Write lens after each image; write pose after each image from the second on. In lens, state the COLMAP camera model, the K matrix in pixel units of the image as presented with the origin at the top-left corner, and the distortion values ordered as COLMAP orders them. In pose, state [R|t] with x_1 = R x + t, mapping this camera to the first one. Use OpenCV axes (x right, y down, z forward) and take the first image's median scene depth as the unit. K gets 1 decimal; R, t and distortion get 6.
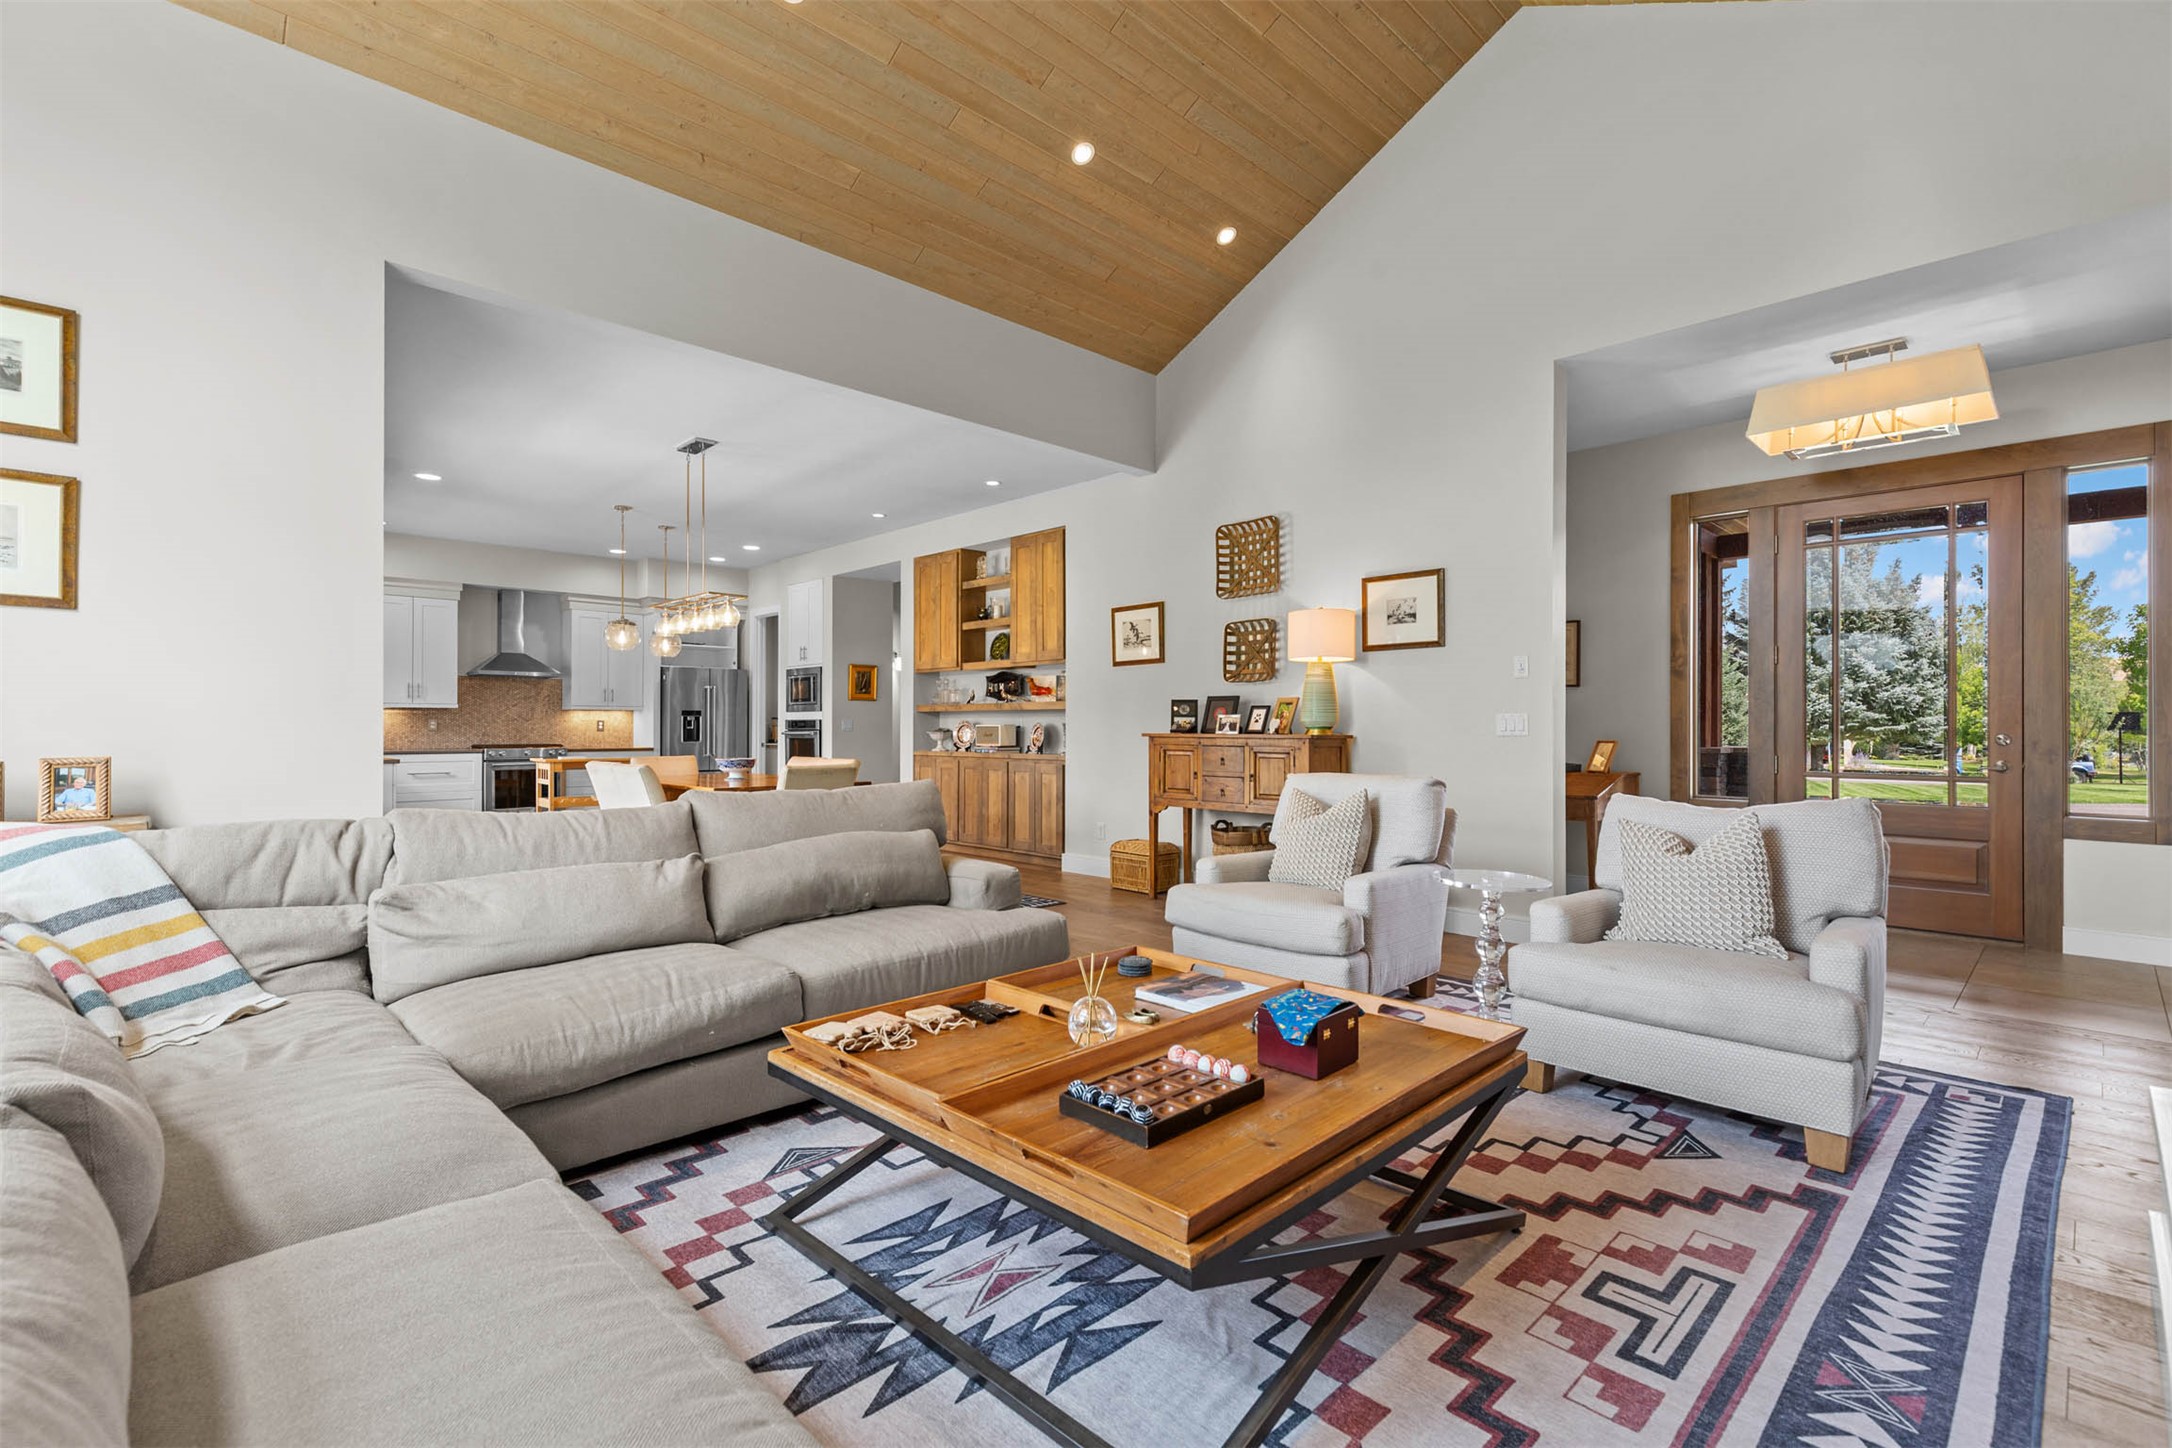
lens RADIAL K [[992.9, 0, 1088.6], [0, 992.9, 728.5], [0, 0, 1]] dist [0.010307, -0.000376]
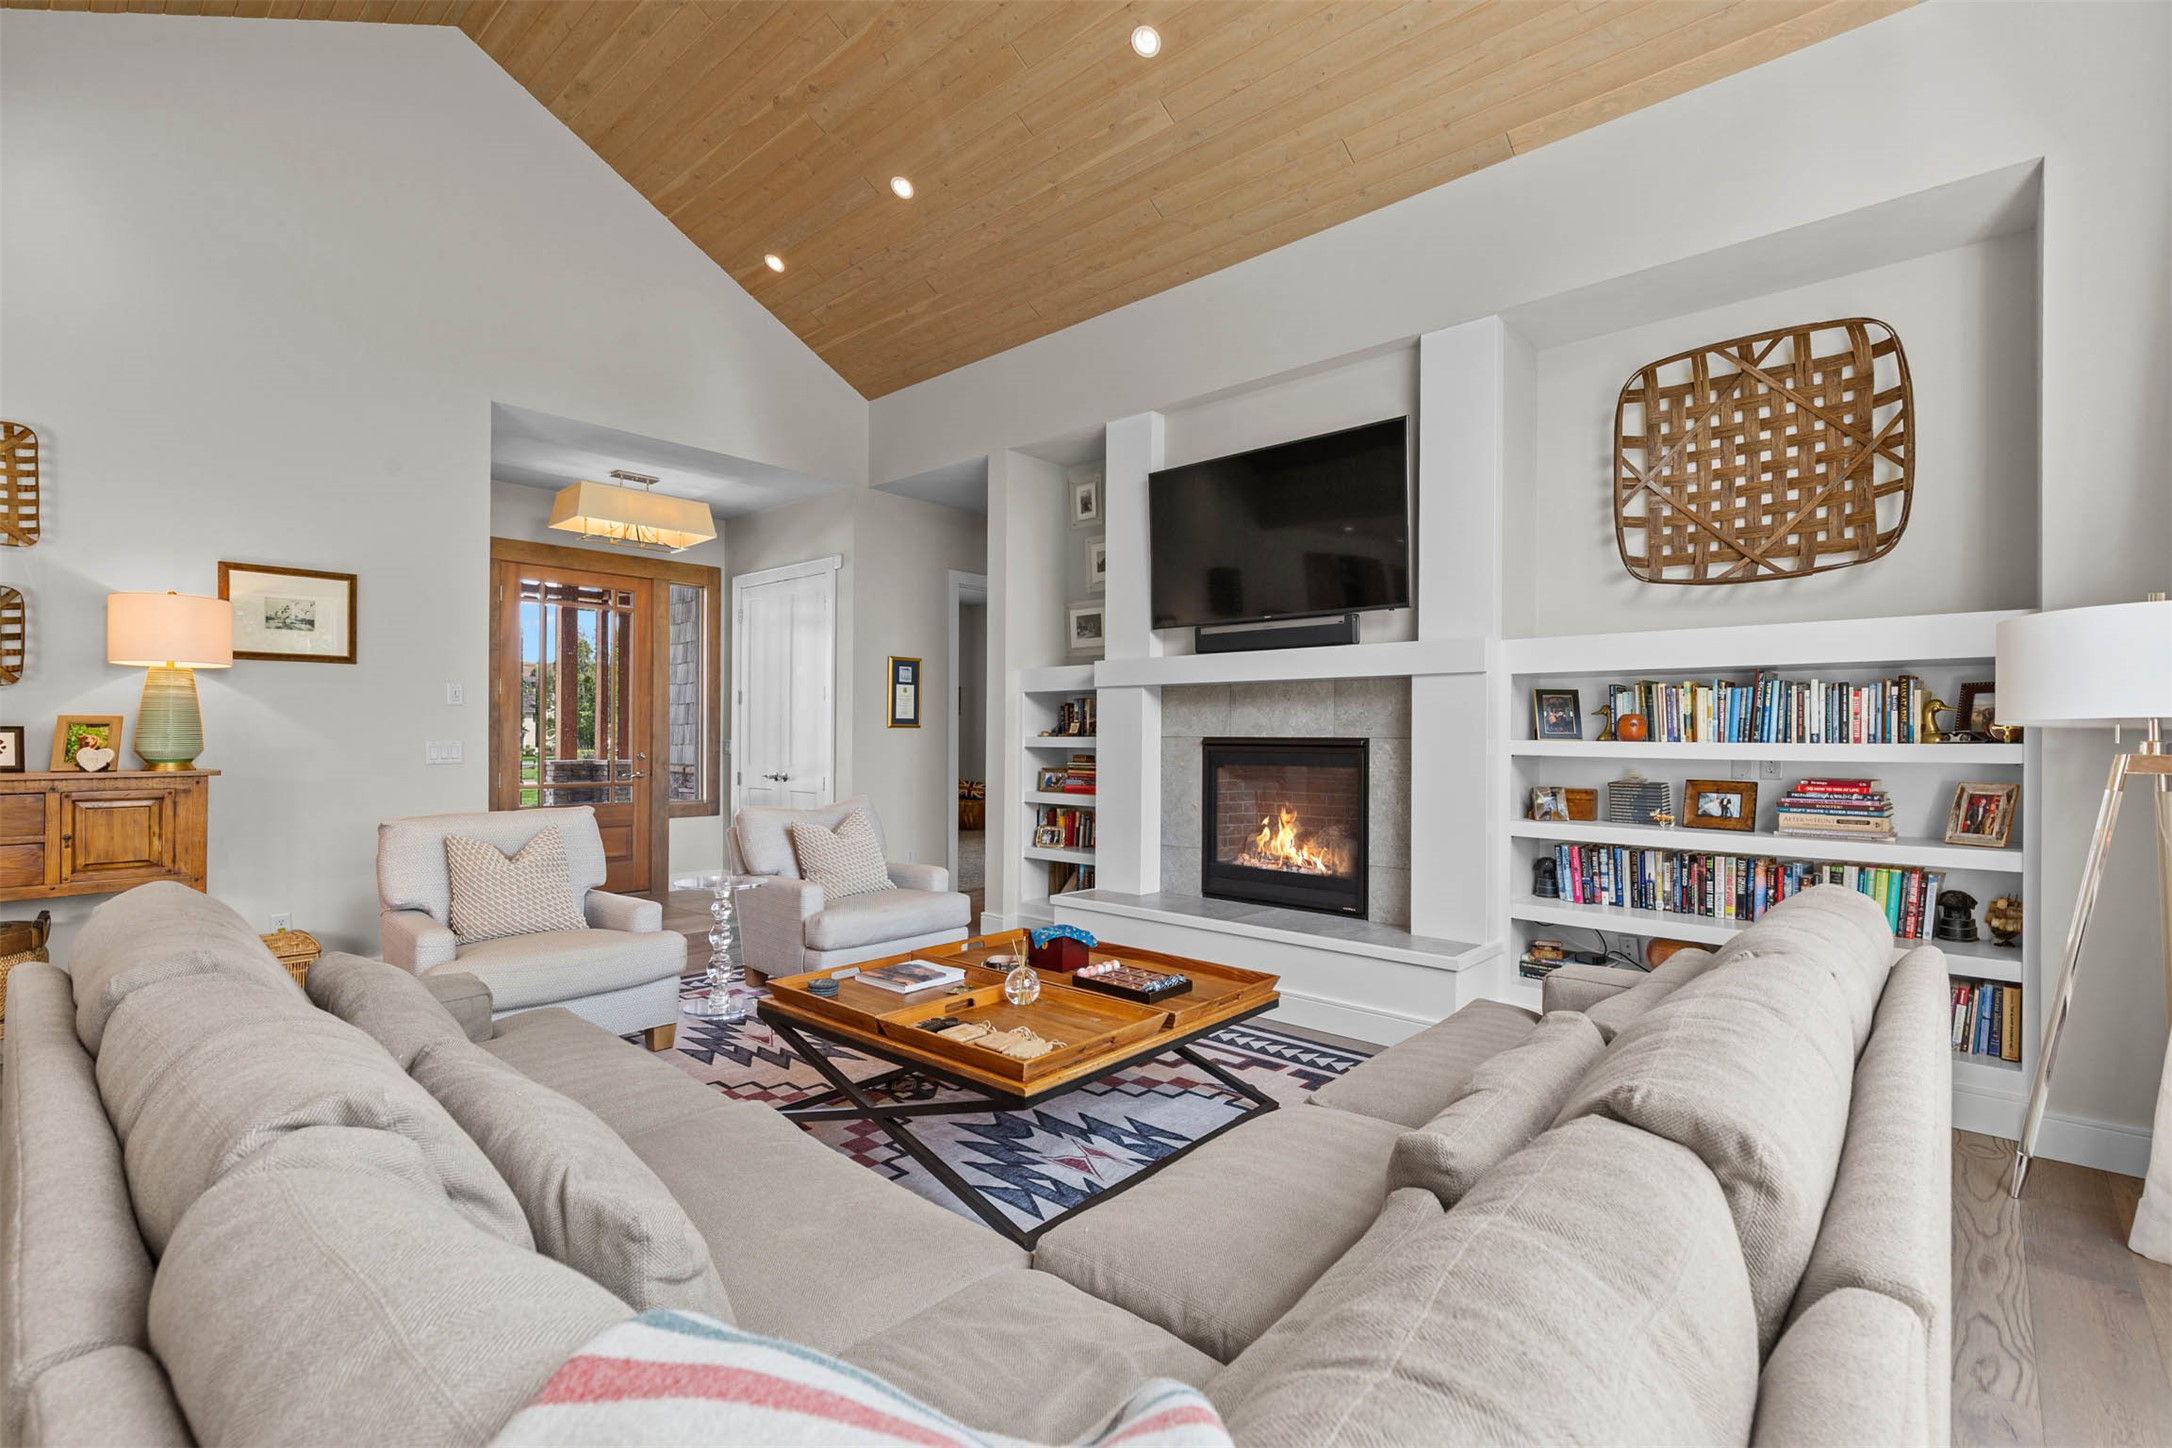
lens RADIAL K [[1028.0, 0, 1086.0], [0, 1028.0, 724.0], [0, 0, 1]] dist [0.040436, -0.000003]
pose [[-0.079861, 0.009778, 0.996758, -0.652850], [0.002475, 0.999951, -0.009611, -0.020902], [-0.996803, 0.001700, -0.079881, 0.465731]]
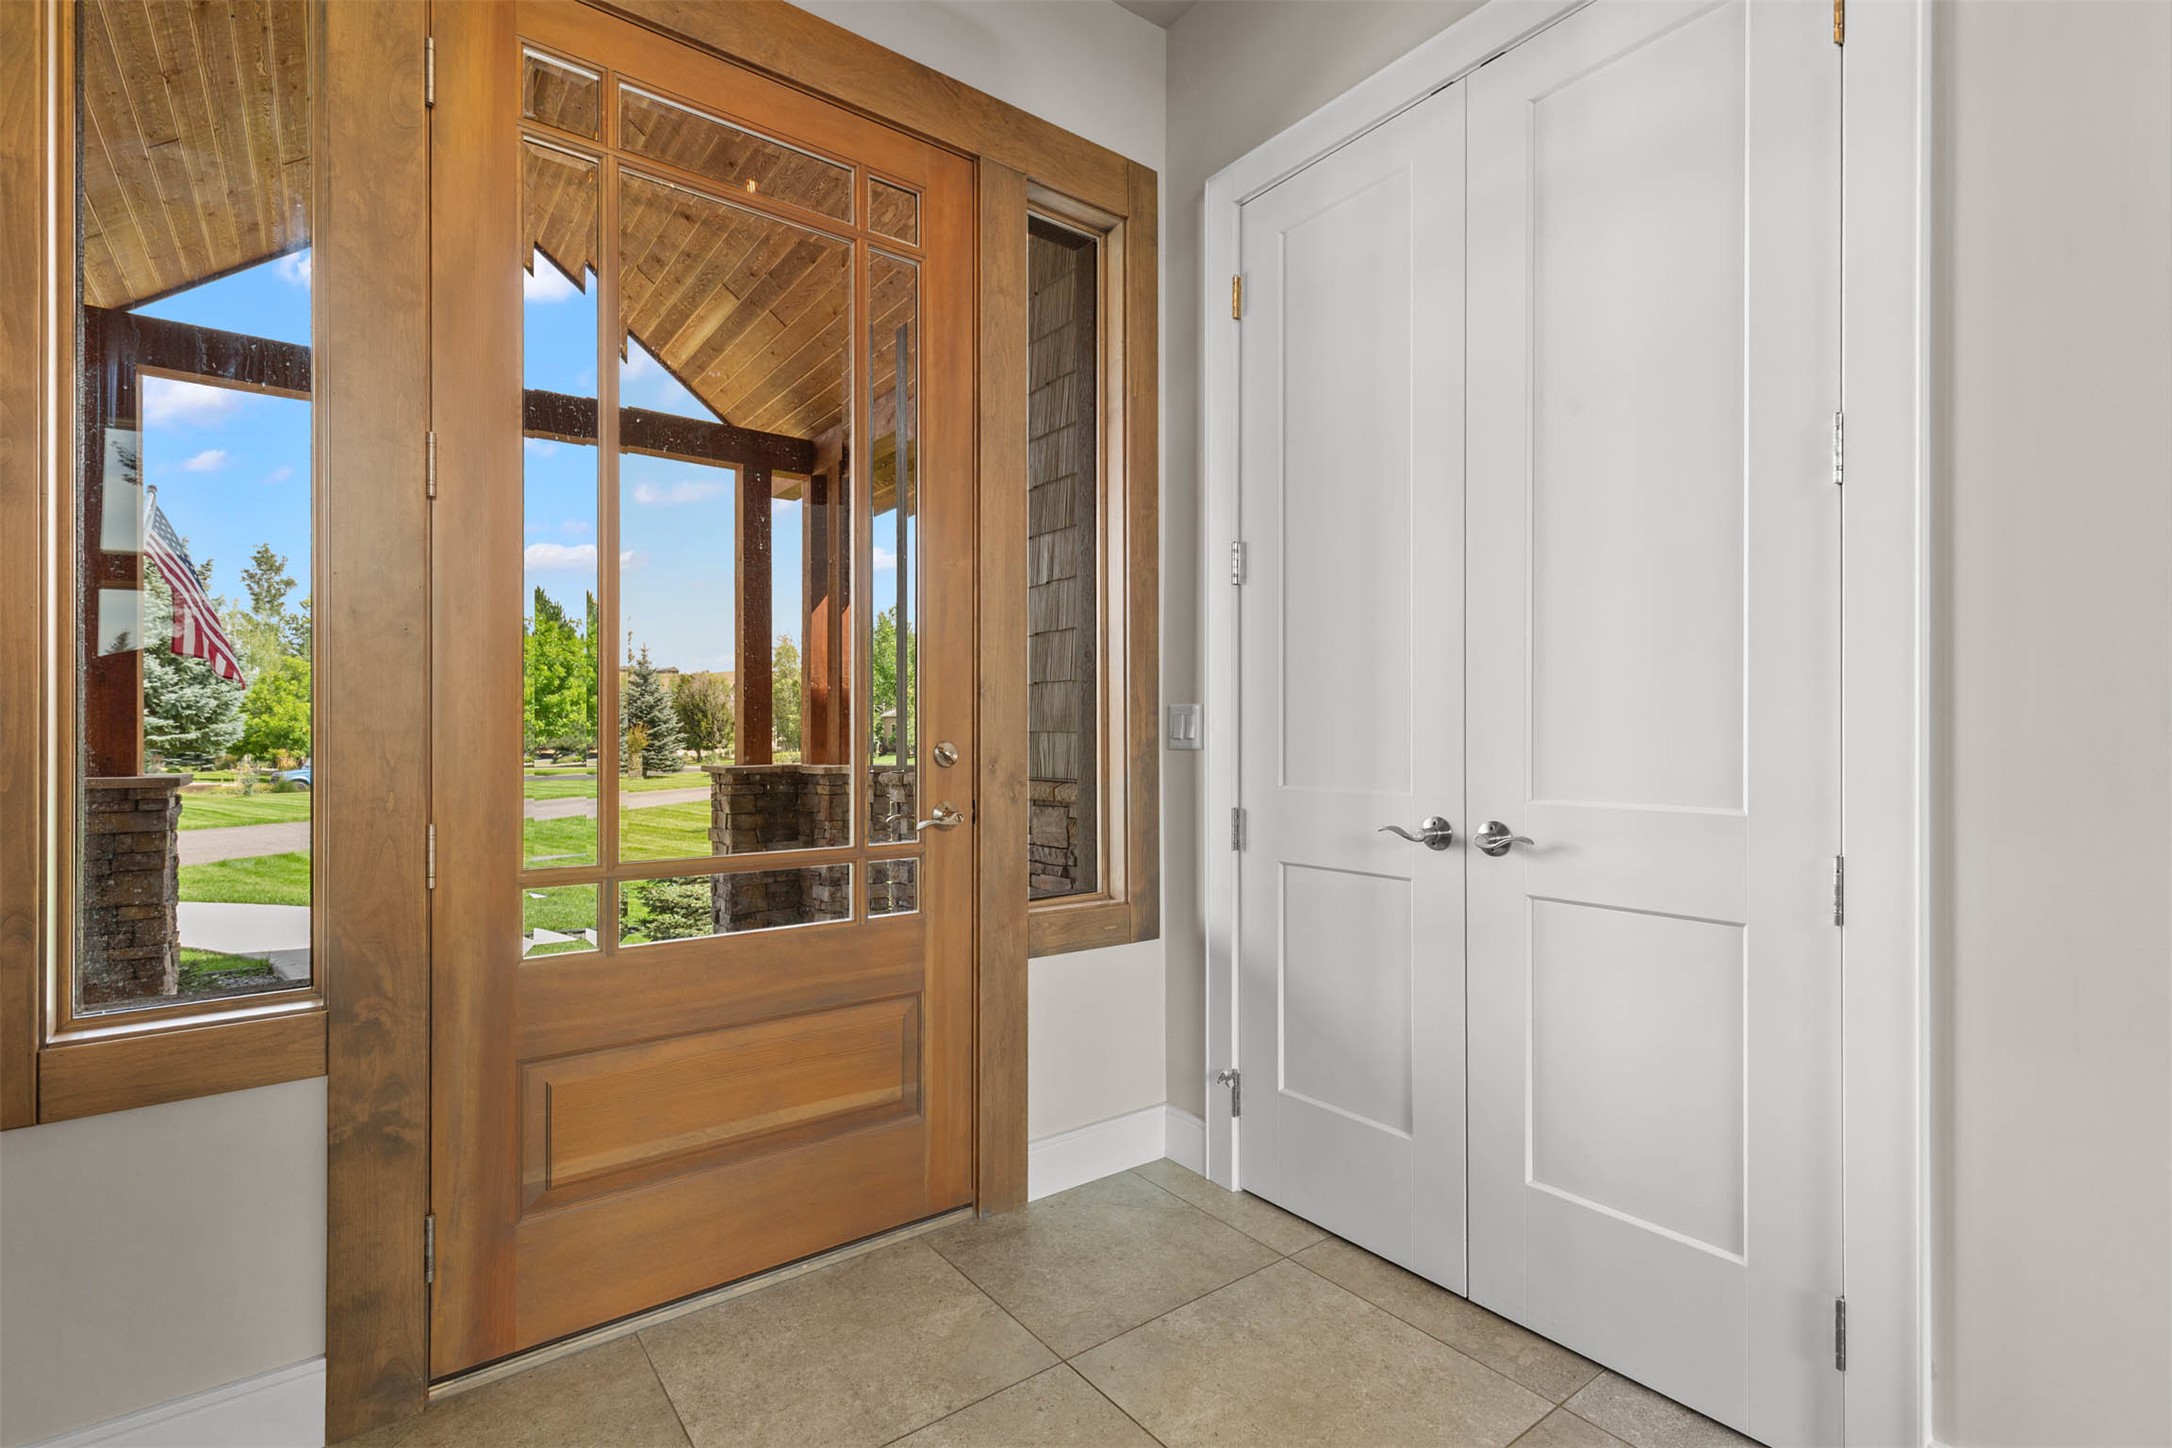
lens RADIAL K [[992.9, 0, 1088.6], [0, 992.9, 728.5], [0, 0, 1]] dist [0.010307, -0.000376]
pose [[0.134612, 0.003561, 0.990892, 0.488407], [0.005546, 0.999975, -0.004347, 0.002257], [-0.990883, 0.006080, 0.134589, 0.871416]]
